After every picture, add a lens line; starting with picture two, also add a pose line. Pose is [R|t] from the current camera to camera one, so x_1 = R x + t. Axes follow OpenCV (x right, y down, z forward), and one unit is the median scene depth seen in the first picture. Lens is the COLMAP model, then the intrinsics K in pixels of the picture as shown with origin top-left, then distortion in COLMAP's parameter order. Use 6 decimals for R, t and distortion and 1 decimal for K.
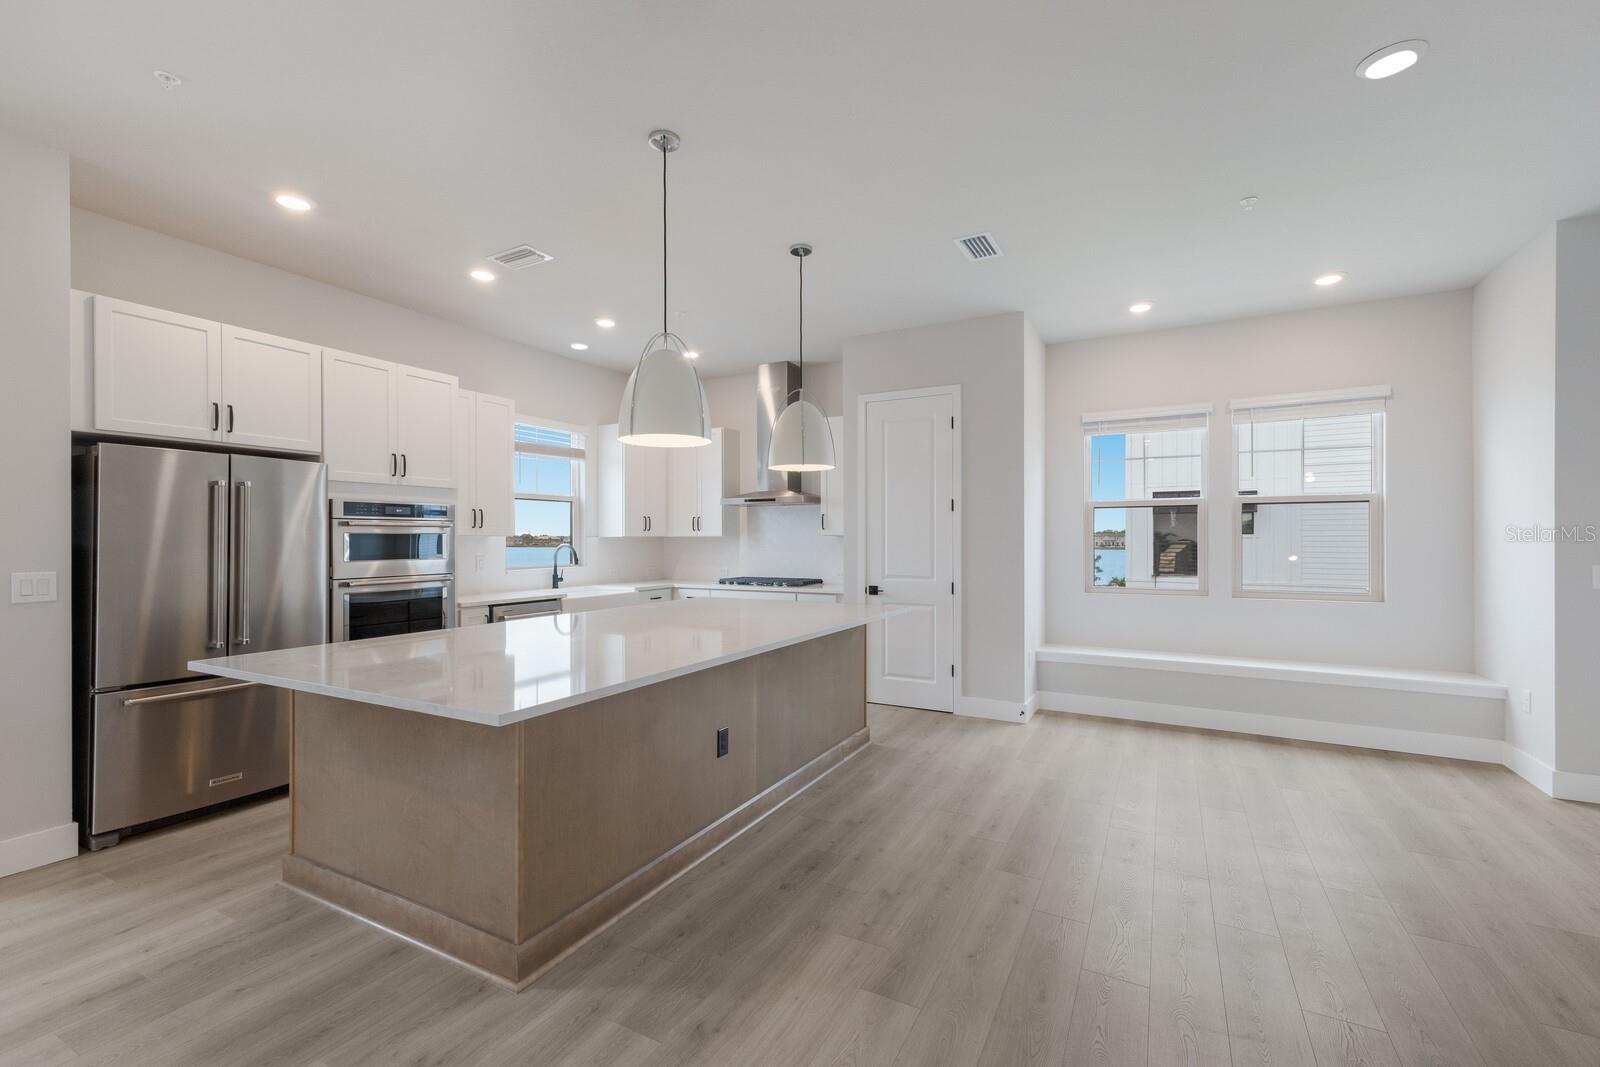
lens RADIAL K [[685.9, 0, 792.3], [0, 685.9, 539.3], [0, 0, 1]] dist [0.016785, 0.000018]
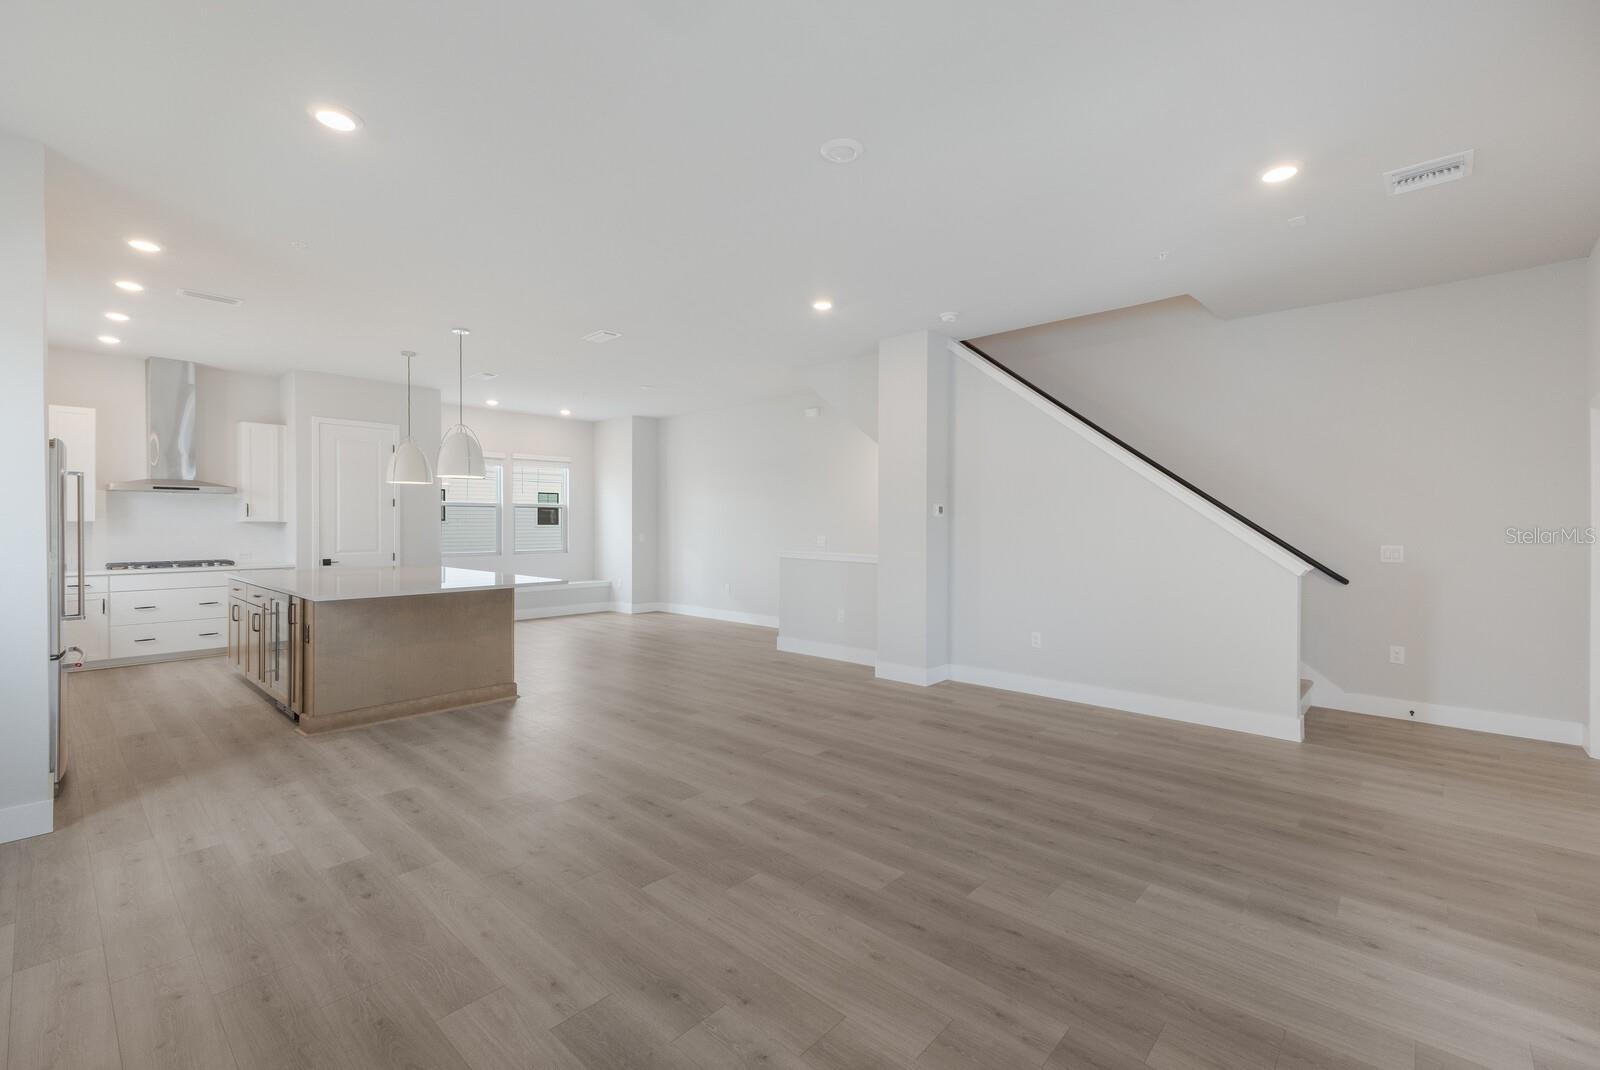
lens RADIAL K [[683.9, 0, 804.8], [0, 683.9, 531.5], [0, 0, 1]] dist [0.015399, 0.000072]
pose [[0.240671, -0.007835, 0.970575, -1.014340], [-0.000304, 0.999967, 0.008148, 0.002113], [-0.970607, -0.002256, 0.240661, -0.256317]]
